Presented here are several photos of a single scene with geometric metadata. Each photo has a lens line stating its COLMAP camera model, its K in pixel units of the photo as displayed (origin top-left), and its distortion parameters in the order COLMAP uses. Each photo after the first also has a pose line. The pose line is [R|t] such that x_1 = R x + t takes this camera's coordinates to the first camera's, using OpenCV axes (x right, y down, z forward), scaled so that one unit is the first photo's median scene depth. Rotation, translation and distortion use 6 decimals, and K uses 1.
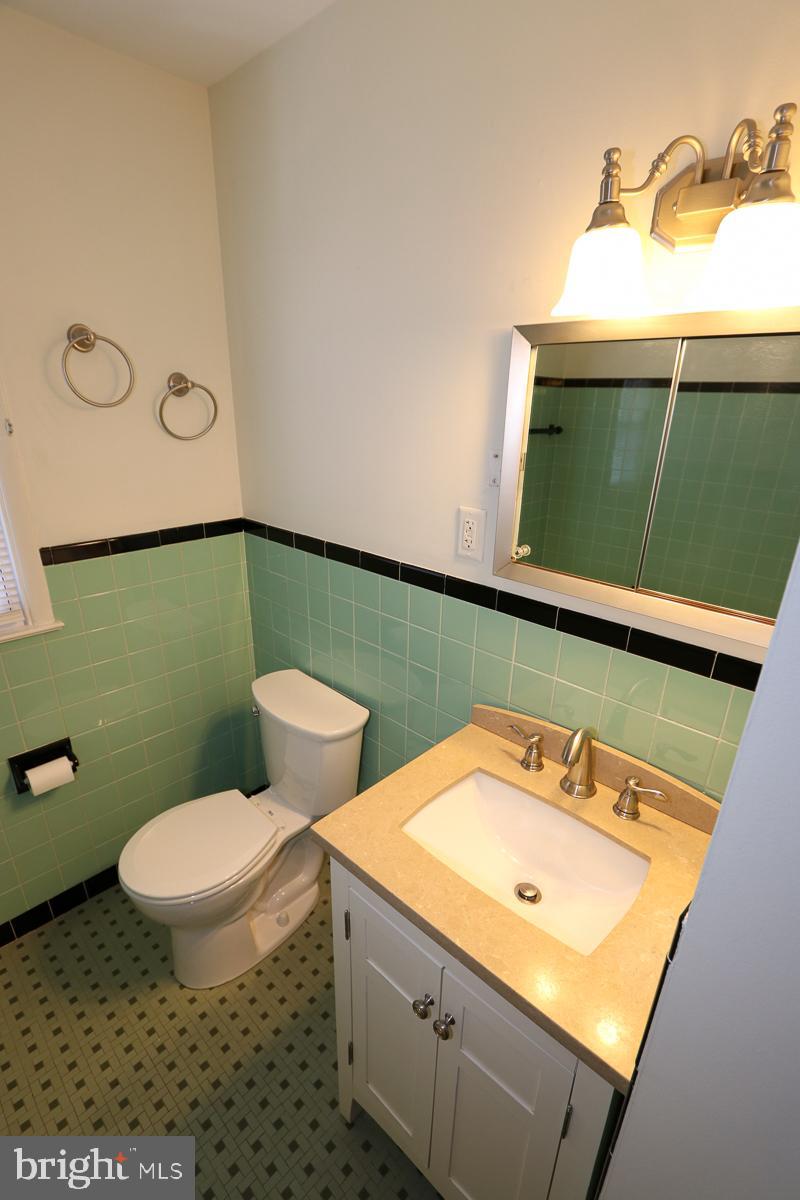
lens RADIAL K [[551.0, 0, 405.3], [0, 551.0, 608.8], [0, 0, 1]] dist [-0.018137, 0.002714]
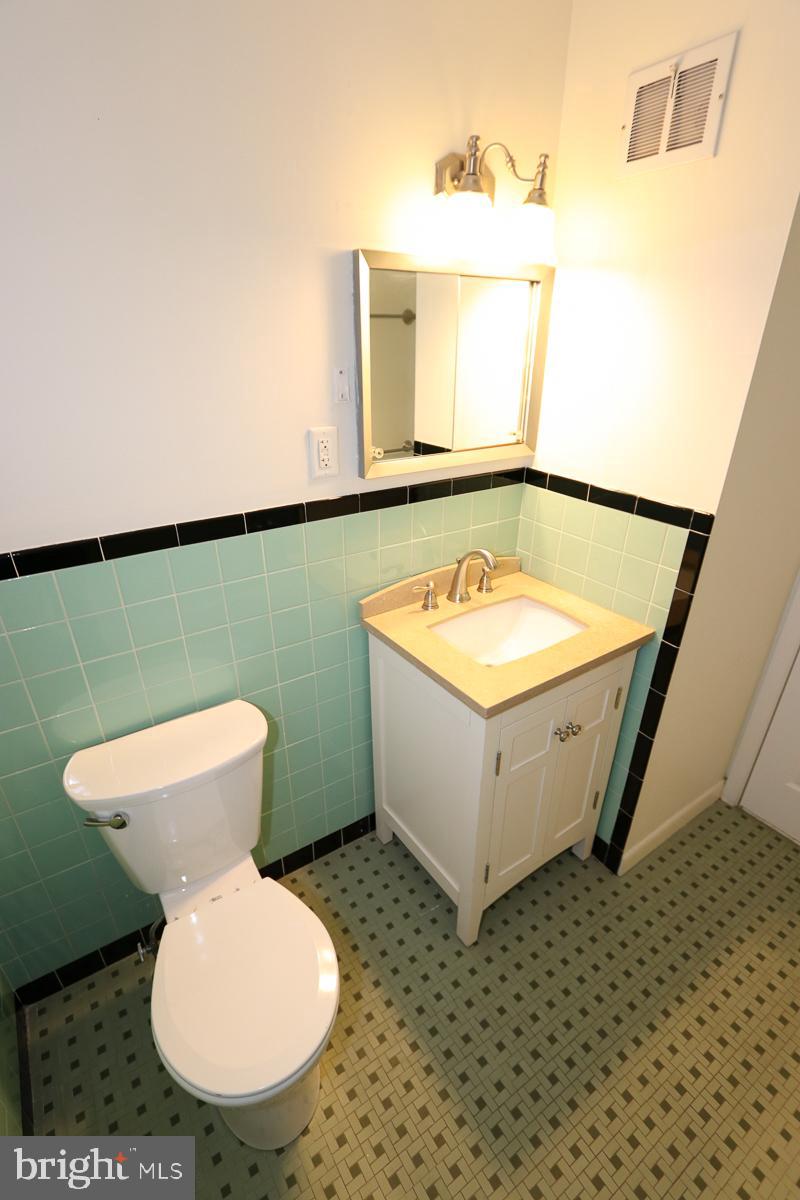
lens RADIAL K [[551.0, 0, 406.0], [0, 551.0, 599.4], [0, 0, 1]] dist [-0.018137, 0.002714]
pose [[0.228565, -0.450428, 0.863060, -0.858971], [0.349663, 0.865354, 0.359024, -0.212661], [-0.908567, 0.219720, 0.355288, 0.542615]]
